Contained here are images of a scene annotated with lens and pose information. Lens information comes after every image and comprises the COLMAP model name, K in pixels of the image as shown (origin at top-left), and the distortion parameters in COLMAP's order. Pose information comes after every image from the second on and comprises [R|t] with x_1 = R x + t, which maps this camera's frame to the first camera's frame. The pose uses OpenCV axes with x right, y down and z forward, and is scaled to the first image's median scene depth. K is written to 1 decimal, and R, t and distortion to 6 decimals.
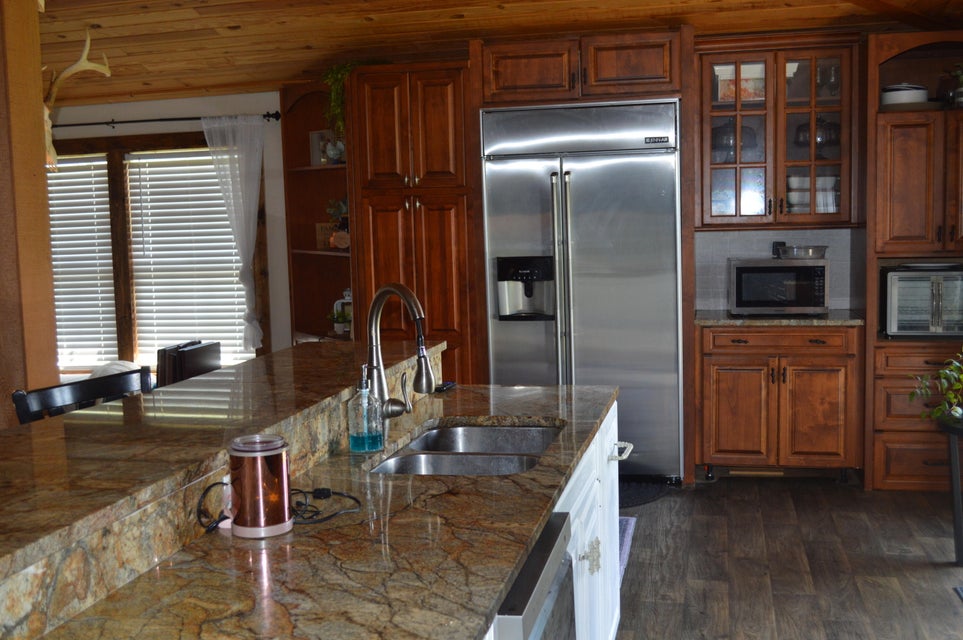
lens RADIAL K [[1076.4, 0, 480.7], [0, 1076.4, 319.0], [0, 0, 1]] dist [0.003598, 0.000000]
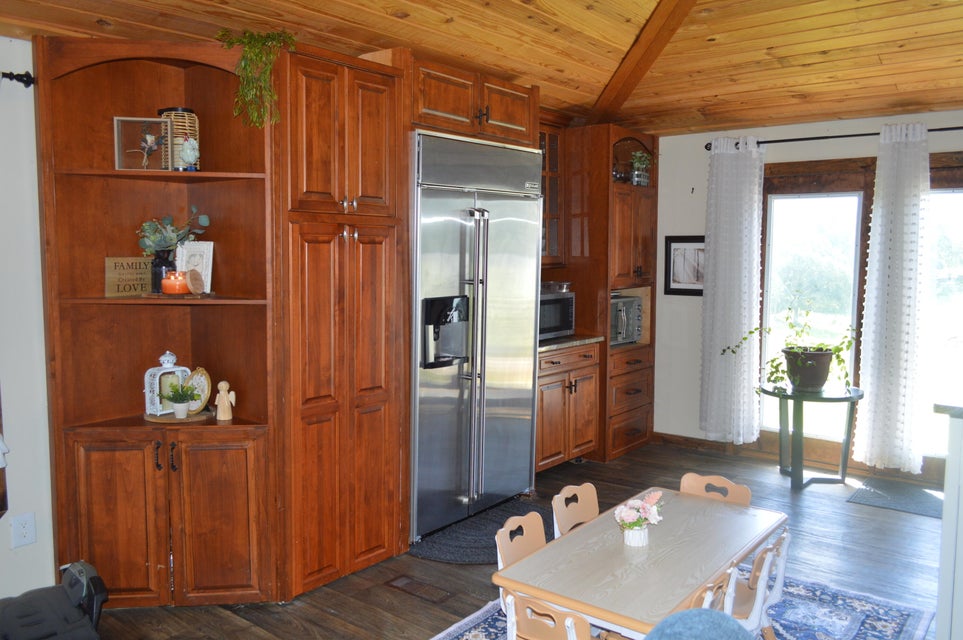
lens RADIAL K [[760.8, 0, 480.6], [0, 760.8, 315.6], [0, 0, 1]] dist [-0.013021, -0.000986]
pose [[0.445476, -0.048927, 0.893956, -0.525431], [0.074374, 0.997077, 0.017509, -0.050144], [-0.892199, 0.058687, 0.447813, 0.667522]]
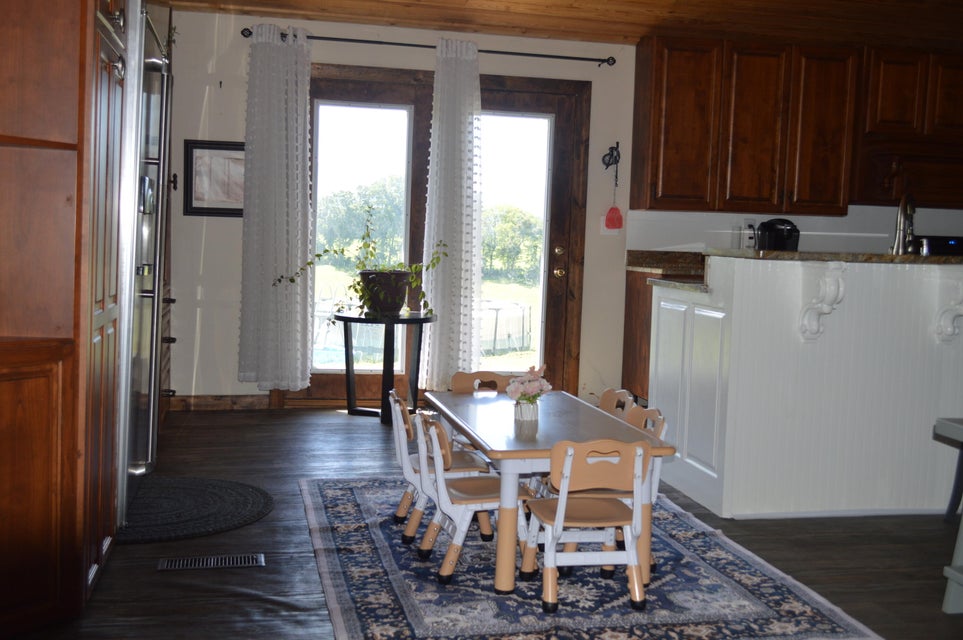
lens RADIAL K [[1076.4, 0, 482.3], [0, 1076.4, 317.7], [0, 0, 1]] dist [0.003598, 0.000000]
pose [[-0.421218, -0.049194, 0.905625, -0.631918], [0.072412, 0.993516, 0.087648, -0.018183], [-0.904064, 0.102496, -0.414924, 1.032395]]
